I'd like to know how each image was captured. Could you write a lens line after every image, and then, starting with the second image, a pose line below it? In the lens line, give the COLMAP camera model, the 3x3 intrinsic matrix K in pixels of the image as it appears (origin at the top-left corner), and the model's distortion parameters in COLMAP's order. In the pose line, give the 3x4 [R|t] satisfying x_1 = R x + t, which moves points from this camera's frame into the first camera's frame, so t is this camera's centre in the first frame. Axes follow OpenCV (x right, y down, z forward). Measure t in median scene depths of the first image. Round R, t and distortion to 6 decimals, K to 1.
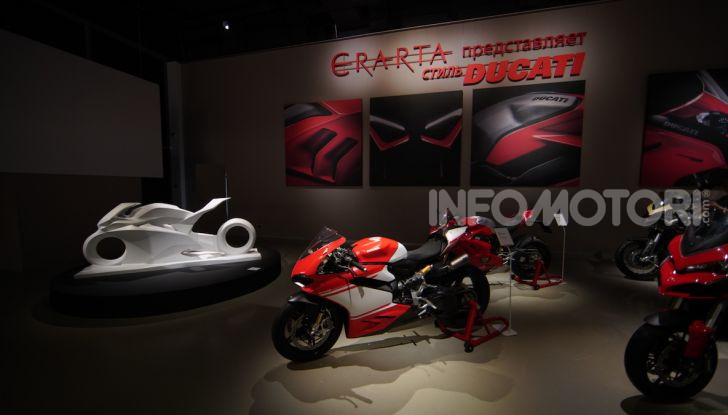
lens RADIAL K [[292.3, 0, 364.0], [0, 292.3, 207.5], [0, 0, 1]] dist [-0.001099, -0.000032]
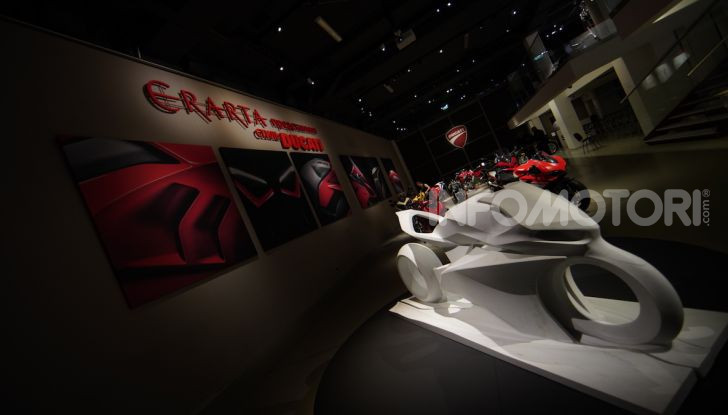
lens RADIAL K [[292.3, 0, 364.0], [0, 292.3, 207.5], [0, 0, 1]] dist [-0.001099, -0.000032]
pose [[0.083447, -0.033862, 0.995937, -0.746830], [0.461386, 0.887159, -0.008495, -0.052624], [-0.883267, 0.460220, 0.089654, 0.691133]]
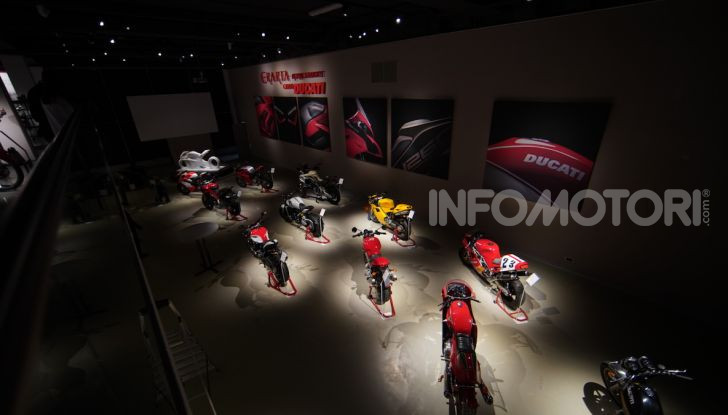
lens RADIAL K [[292.3, 0, 364.0], [0, 292.3, 207.5], [0, 0, 1]] dist [-0.001099, -0.000032]
pose [[0.849284, 0.179006, -0.496663, 1.760018], [0.000579, 0.940446, 0.339943, -0.350633], [0.527936, -0.288996, 0.798602, -0.523945]]
